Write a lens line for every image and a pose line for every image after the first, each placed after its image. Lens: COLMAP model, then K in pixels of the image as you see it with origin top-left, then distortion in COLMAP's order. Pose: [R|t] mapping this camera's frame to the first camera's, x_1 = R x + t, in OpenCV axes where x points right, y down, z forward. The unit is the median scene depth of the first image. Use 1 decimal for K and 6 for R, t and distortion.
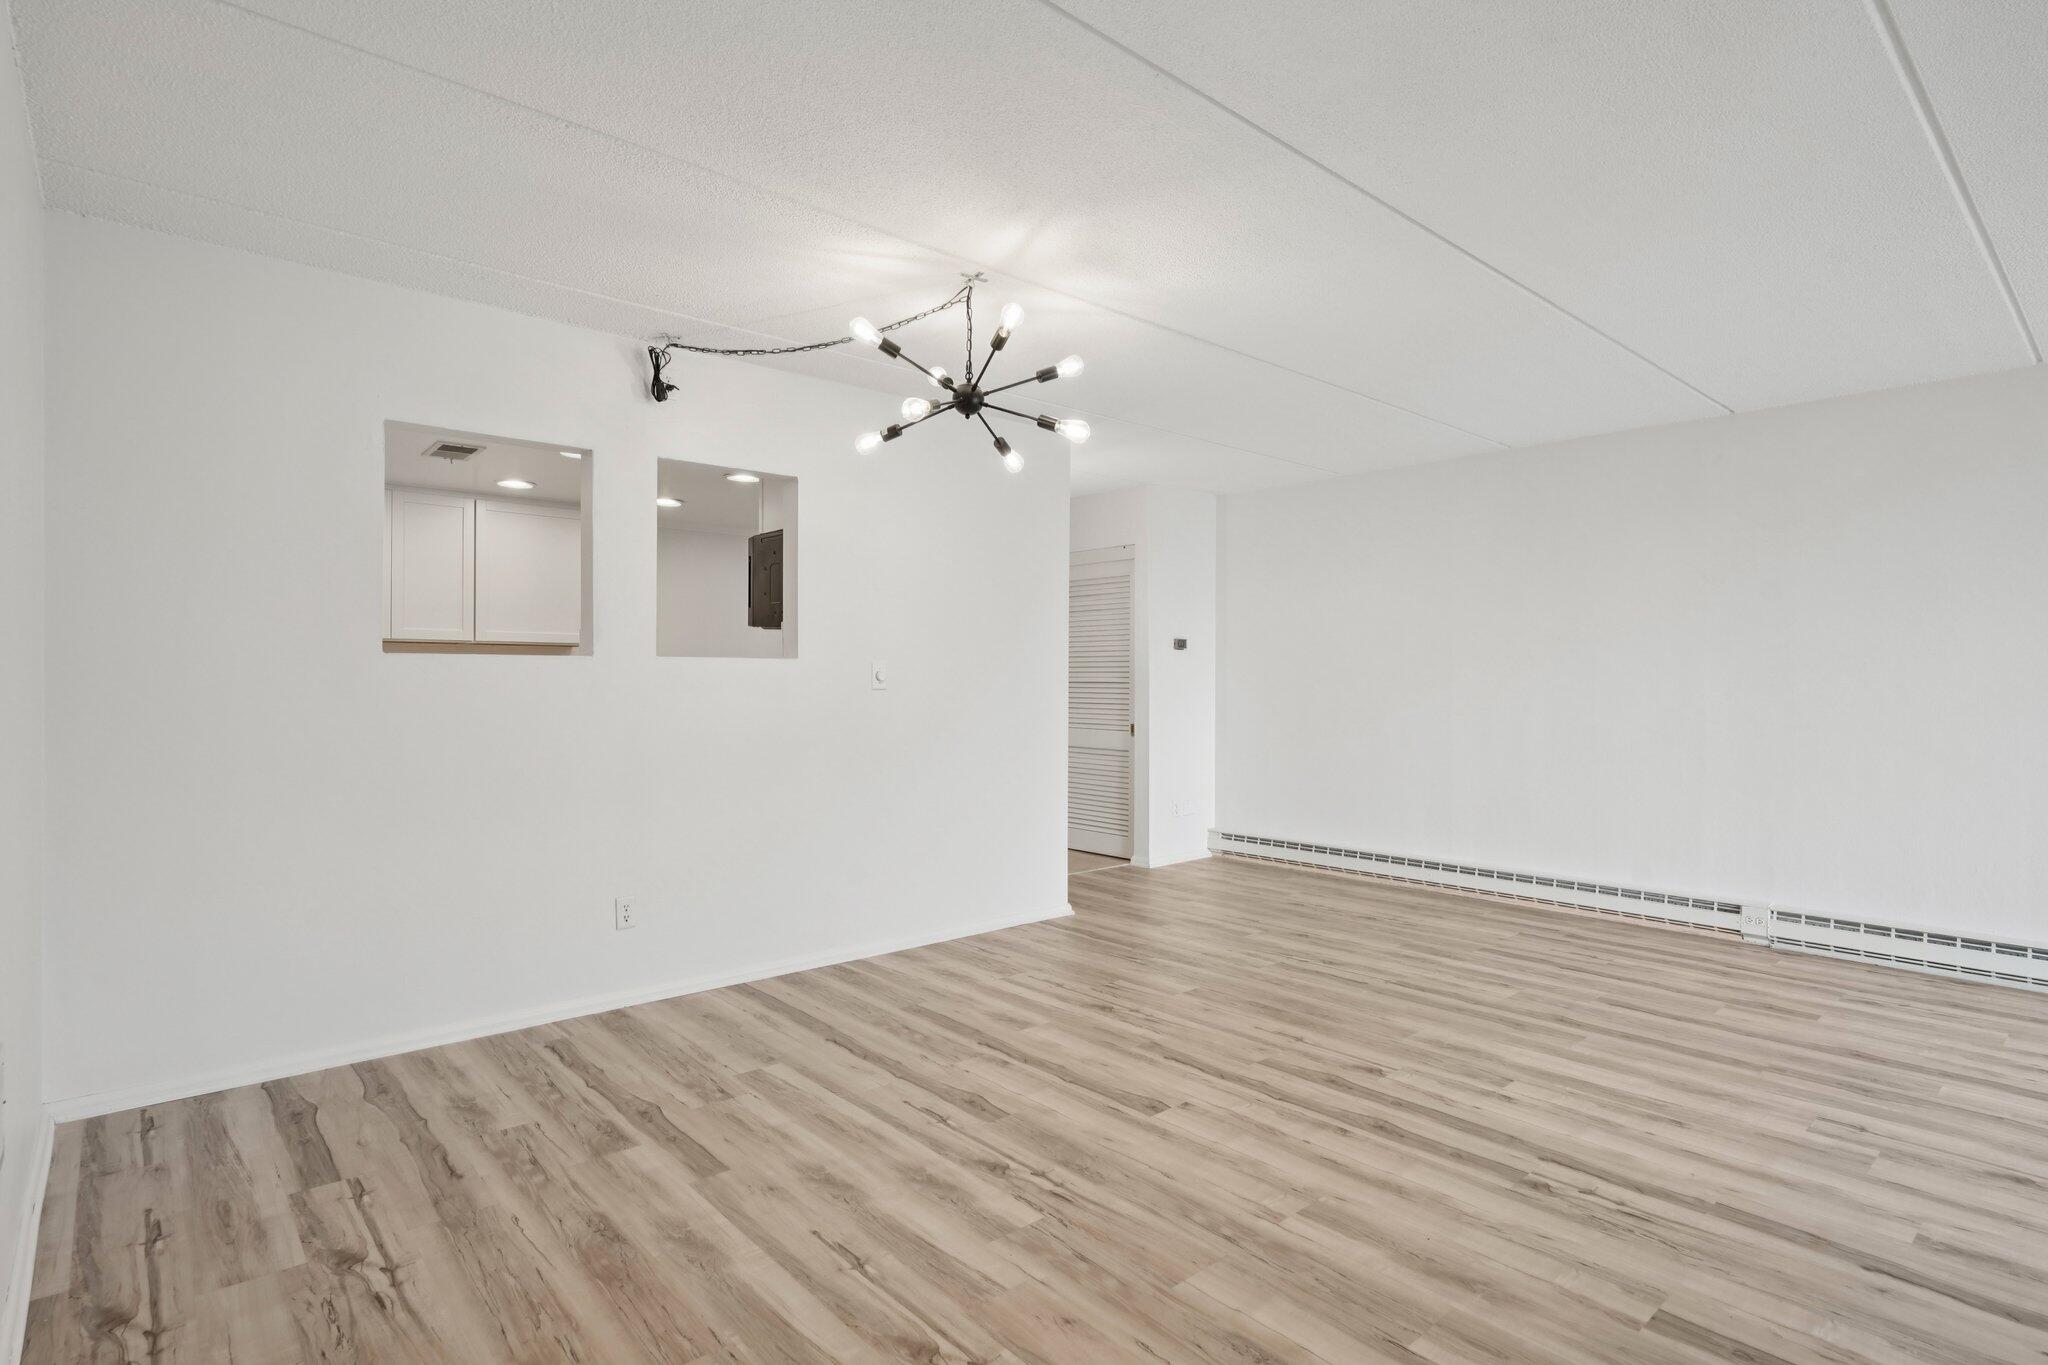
lens RADIAL K [[1024.3, 0, 1045.3], [0, 1024.3, 682.2], [0, 0, 1]] dist [-0.002889, 0.000449]
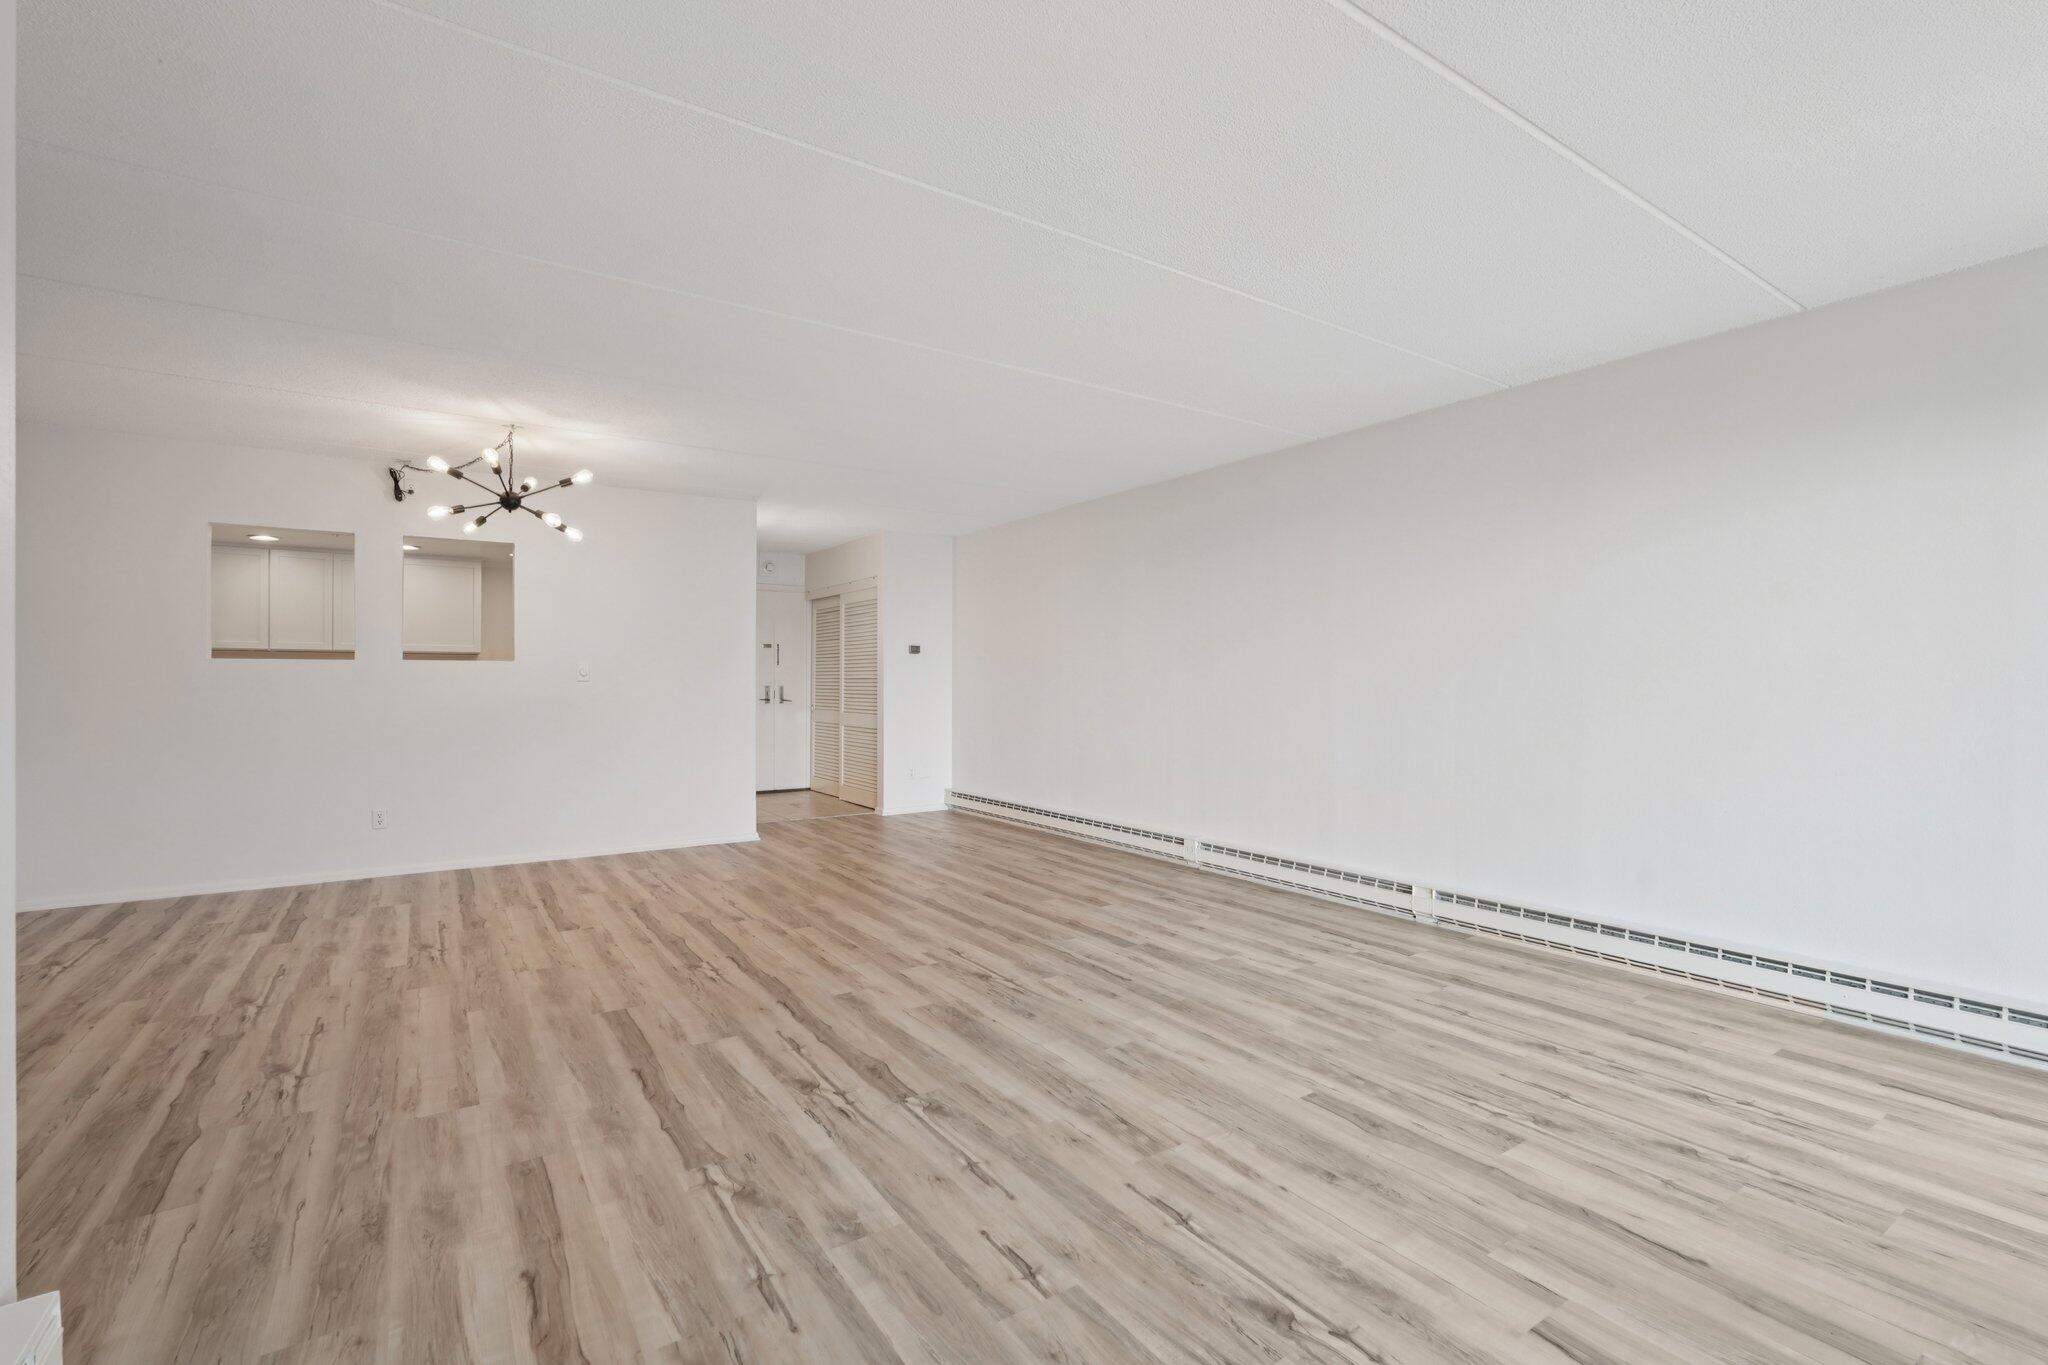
lens RADIAL K [[919.0, 0, 1041.1], [0, 919.0, 670.4], [0, 0, 1]] dist [-0.015986, 0.011392]
pose [[0.990389, -0.006083, -0.138178, 0.960628], [0.004090, 0.999884, -0.014700, 0.020127], [0.138251, 0.013994, 0.990298, -0.328597]]
